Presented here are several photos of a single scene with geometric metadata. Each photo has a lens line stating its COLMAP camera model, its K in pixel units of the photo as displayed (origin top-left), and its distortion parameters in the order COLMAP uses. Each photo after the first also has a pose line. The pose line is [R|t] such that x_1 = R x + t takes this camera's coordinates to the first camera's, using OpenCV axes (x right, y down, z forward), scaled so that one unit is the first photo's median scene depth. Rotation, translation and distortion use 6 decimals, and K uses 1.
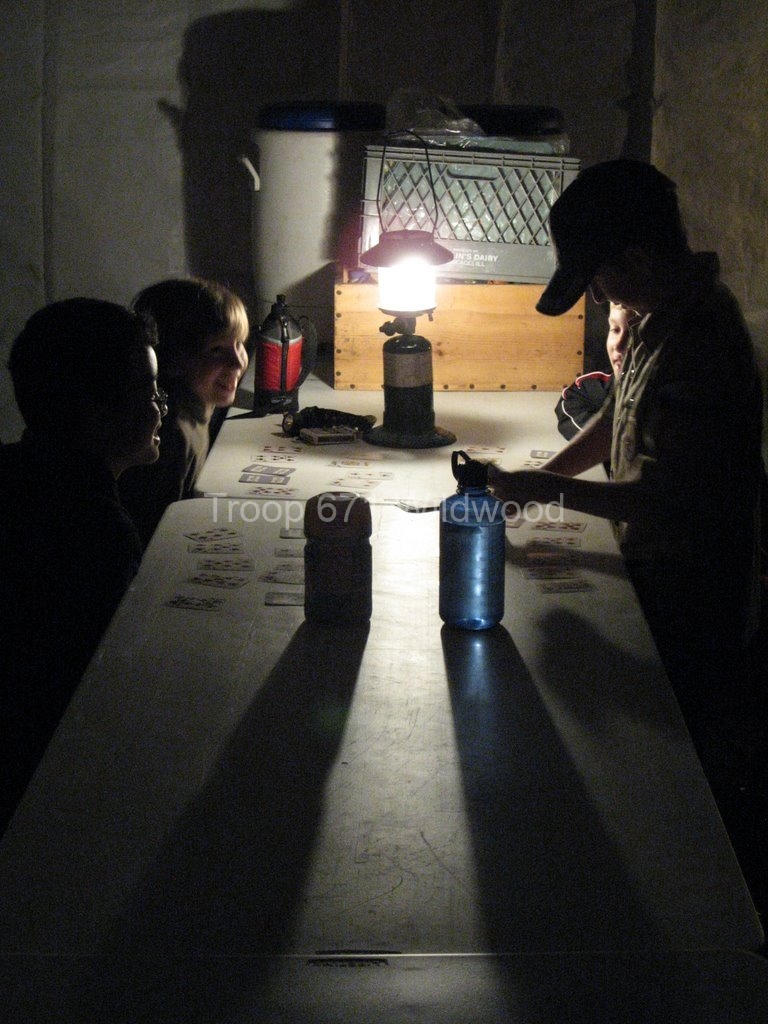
lens RADIAL K [[2151.4, 0, 384.0], [0, 2151.4, 512.0], [0, 0, 1]] dist [-0.089139, -0.362486]
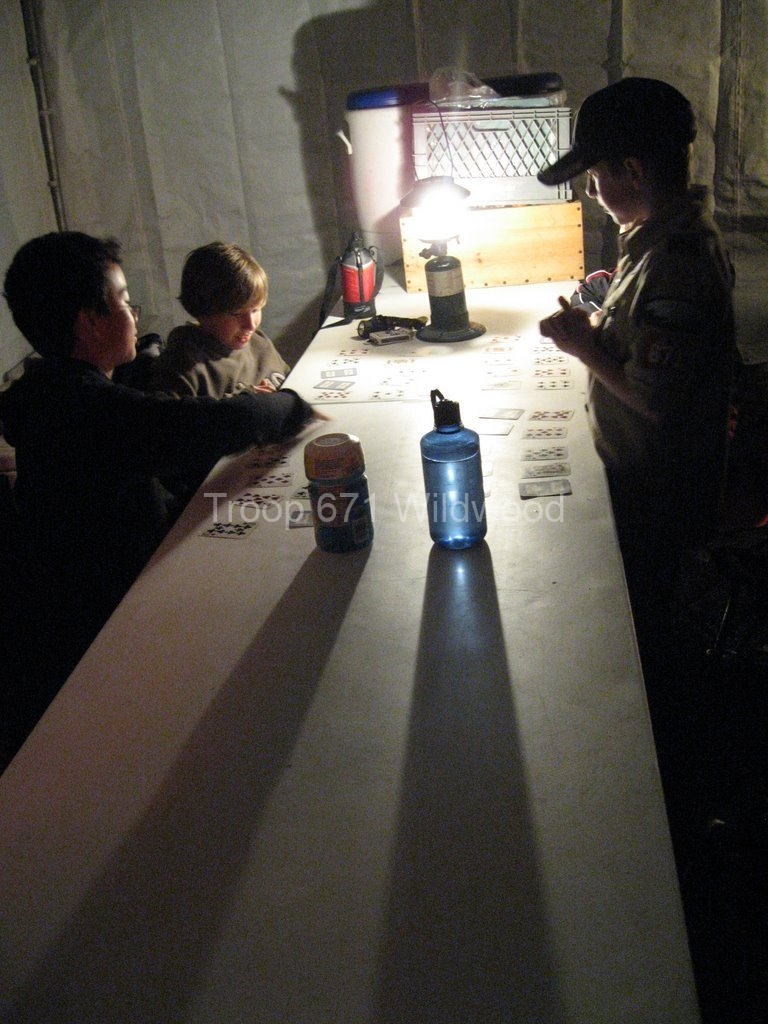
lens RADIAL K [[1067.3, 0, 384.0], [0, 1067.3, 512.0], [0, 0, 1]] dist [-0.123210, 0.037769]
pose [[0.987811, -0.059064, -0.144018, 0.055434], [0.085013, 0.979749, 0.181288, -0.045092], [0.130393, -0.191322, 0.972828, 0.298846]]
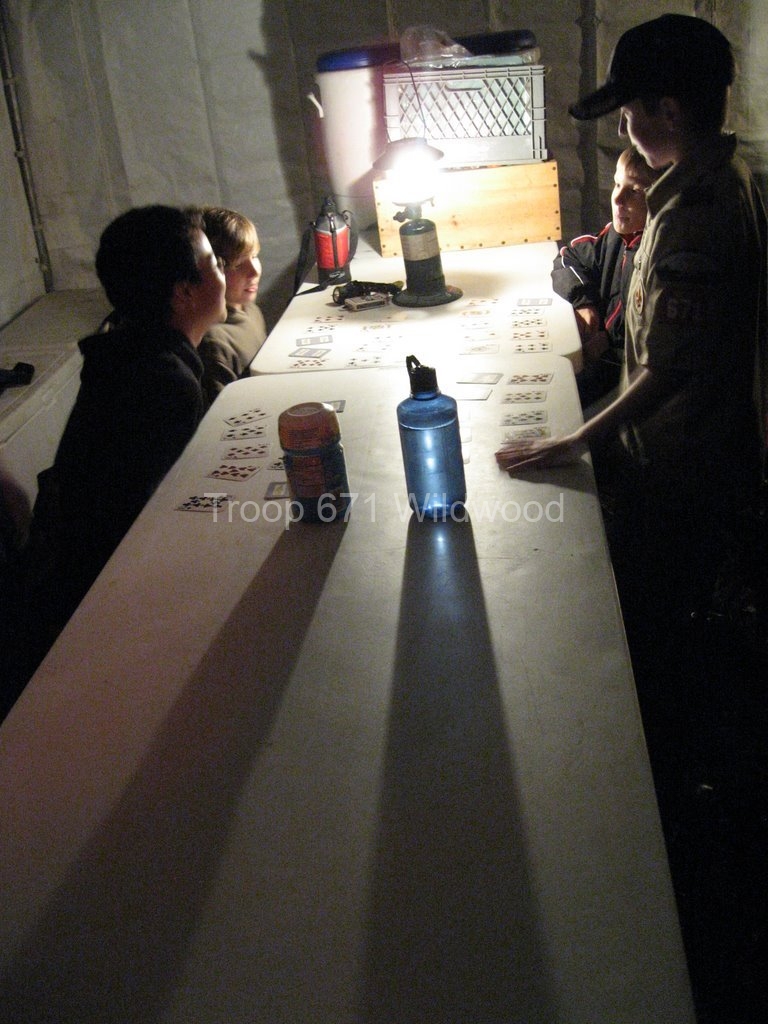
lens RADIAL K [[1067.3, 0, 384.0], [0, 1067.3, 512.0], [0, 0, 1]] dist [-0.123210, 0.037769]
pose [[0.988375, -0.078158, -0.130407, 0.056256], [0.104994, 0.971250, 0.213656, -0.044797], [0.109959, -0.224864, 0.968166, 0.305079]]
